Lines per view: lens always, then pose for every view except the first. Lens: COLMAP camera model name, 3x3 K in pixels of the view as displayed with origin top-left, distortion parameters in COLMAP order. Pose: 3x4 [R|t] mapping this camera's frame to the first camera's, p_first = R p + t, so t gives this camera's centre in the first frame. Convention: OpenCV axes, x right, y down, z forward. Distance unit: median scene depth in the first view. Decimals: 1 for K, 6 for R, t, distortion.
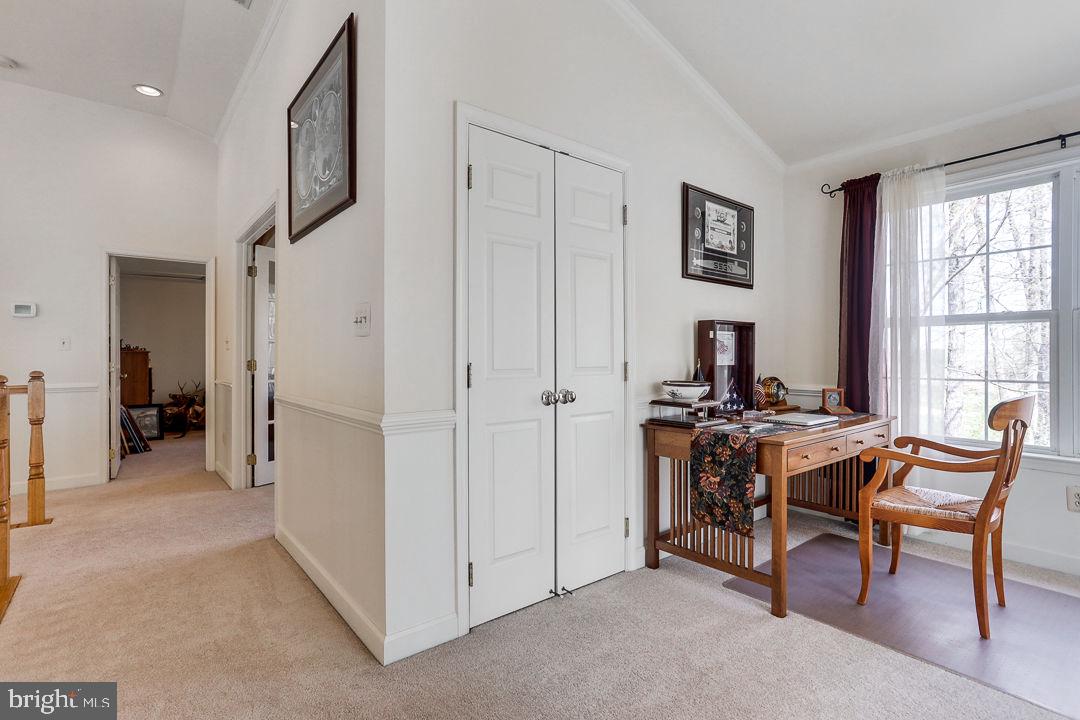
lens RADIAL K [[537.2, 0, 538.9], [0, 537.2, 350.5], [0, 0, 1]] dist [-0.000696, -0.000229]
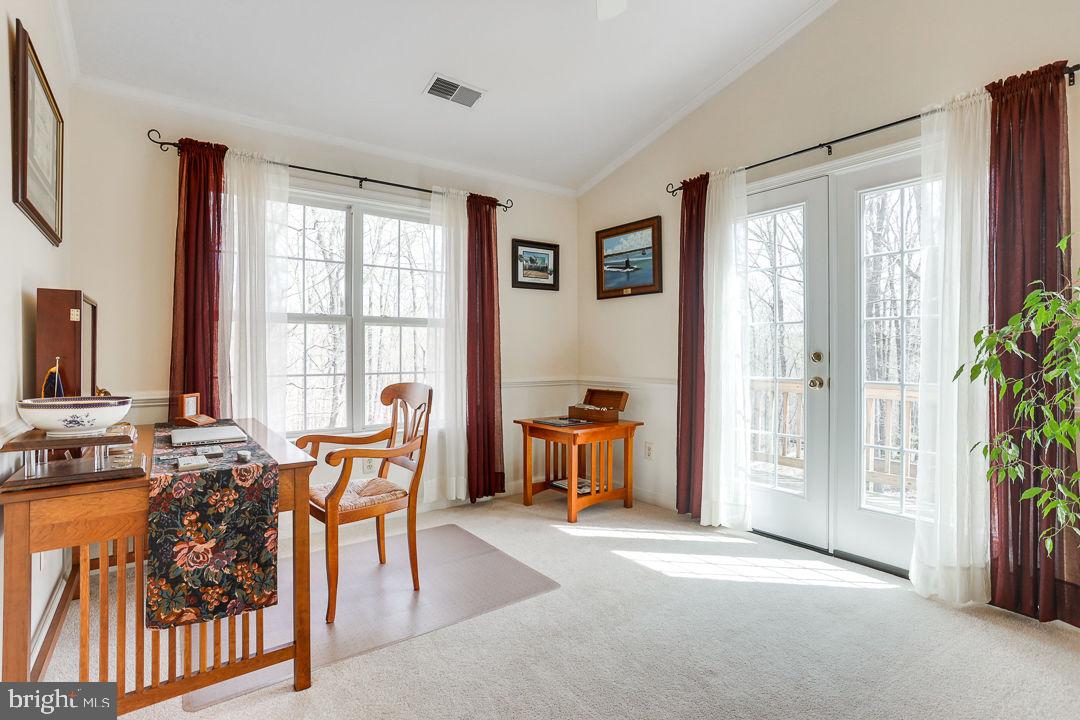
lens RADIAL K [[537.2, 0, 538.9], [0, 537.2, 350.5], [0, 0, 1]] dist [-0.000696, -0.000229]
pose [[0.046894, 0.006326, 0.998880, -0.285670], [-0.003150, 0.999976, -0.006185, 0.011880], [-0.998895, -0.002856, 0.046913, 0.573994]]
